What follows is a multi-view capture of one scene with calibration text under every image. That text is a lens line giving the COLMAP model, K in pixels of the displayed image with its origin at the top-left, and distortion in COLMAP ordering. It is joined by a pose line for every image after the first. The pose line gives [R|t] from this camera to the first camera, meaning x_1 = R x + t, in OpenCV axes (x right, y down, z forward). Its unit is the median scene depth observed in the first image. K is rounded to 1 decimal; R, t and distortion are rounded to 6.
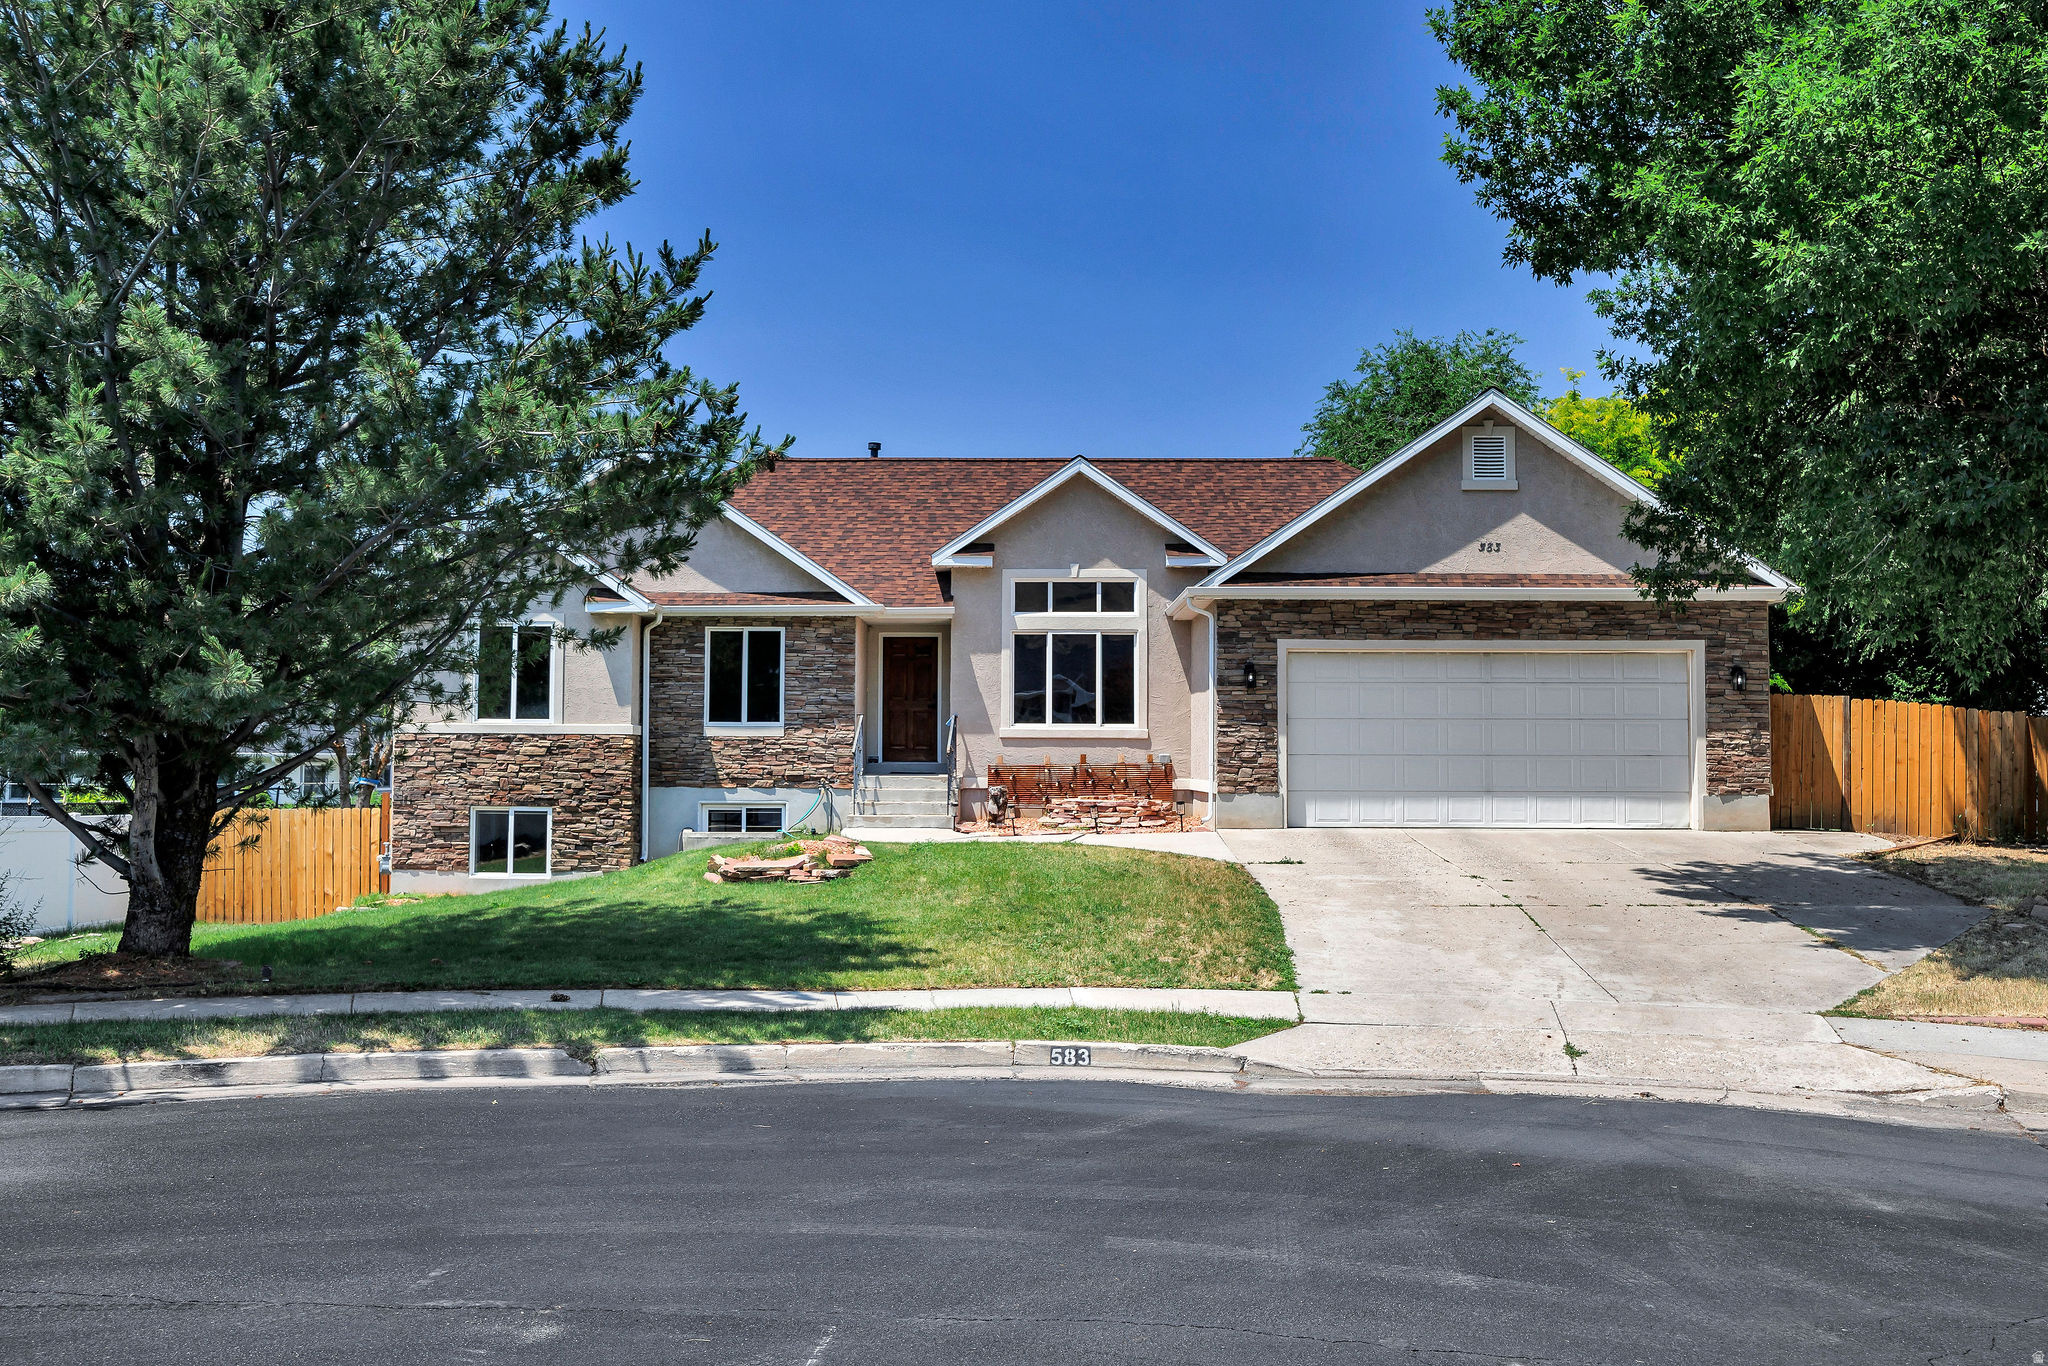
lens RADIAL K [[1741.2, 0, 1023.8], [0, 1741.2, 682.7], [0, 0, 1]] dist [-0.011882, 0.023427]
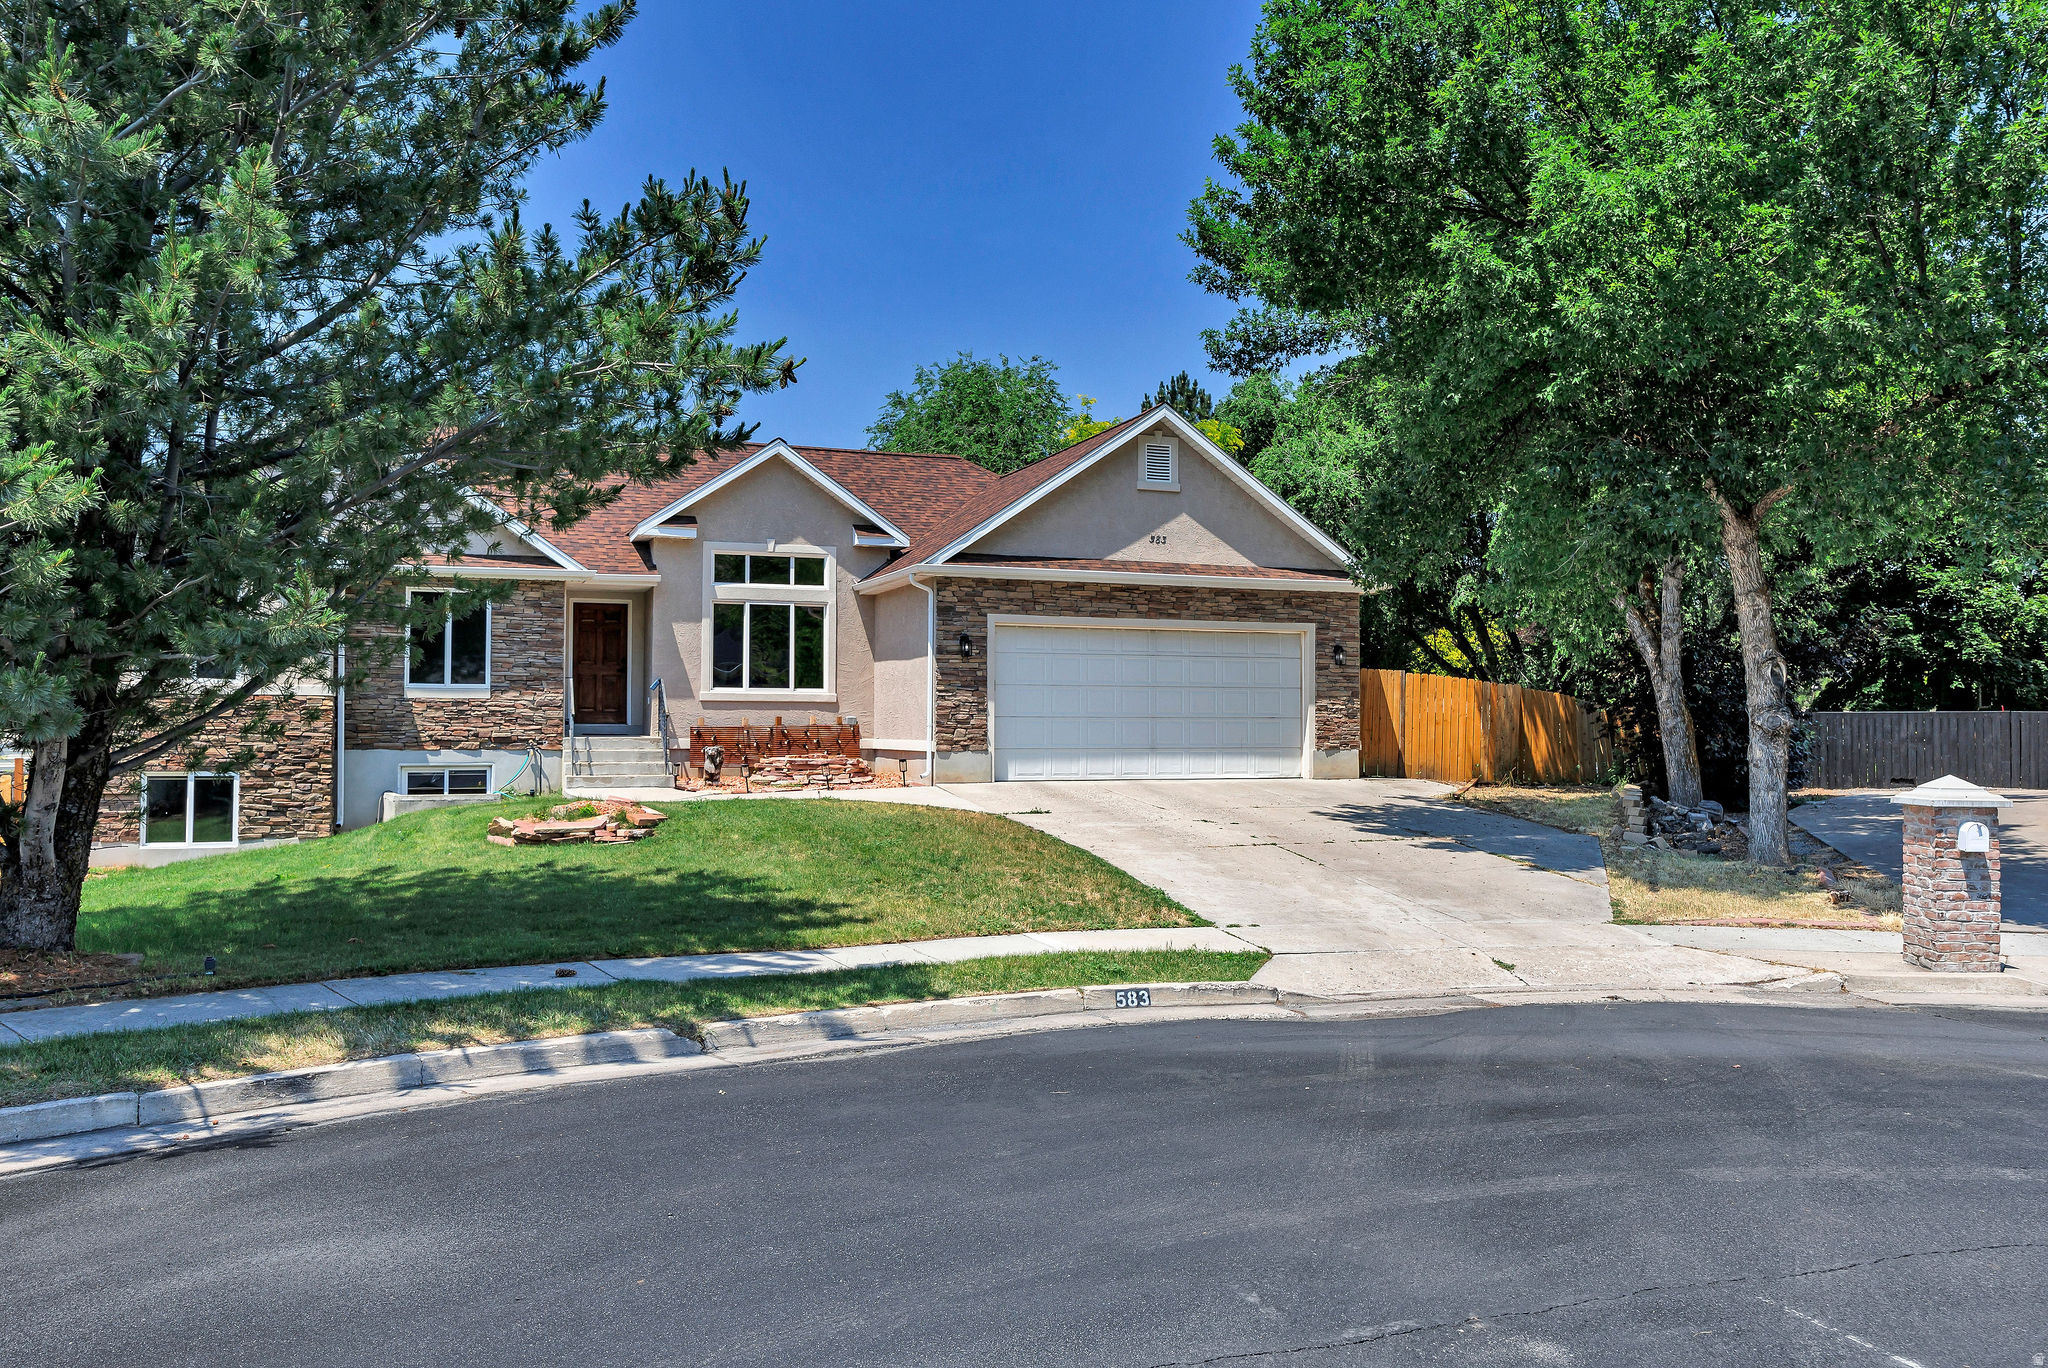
lens RADIAL K [[1505.3, 0, 1024.4], [0, 1505.3, 683.0], [0, 0, 1]] dist [-0.002952, -0.006194]
pose [[0.930502, 0.008976, 0.366178, -0.186639], [-0.015112, 0.999789, 0.013894, 0.005695], [-0.365976, -0.018462, 0.930441, 0.089188]]
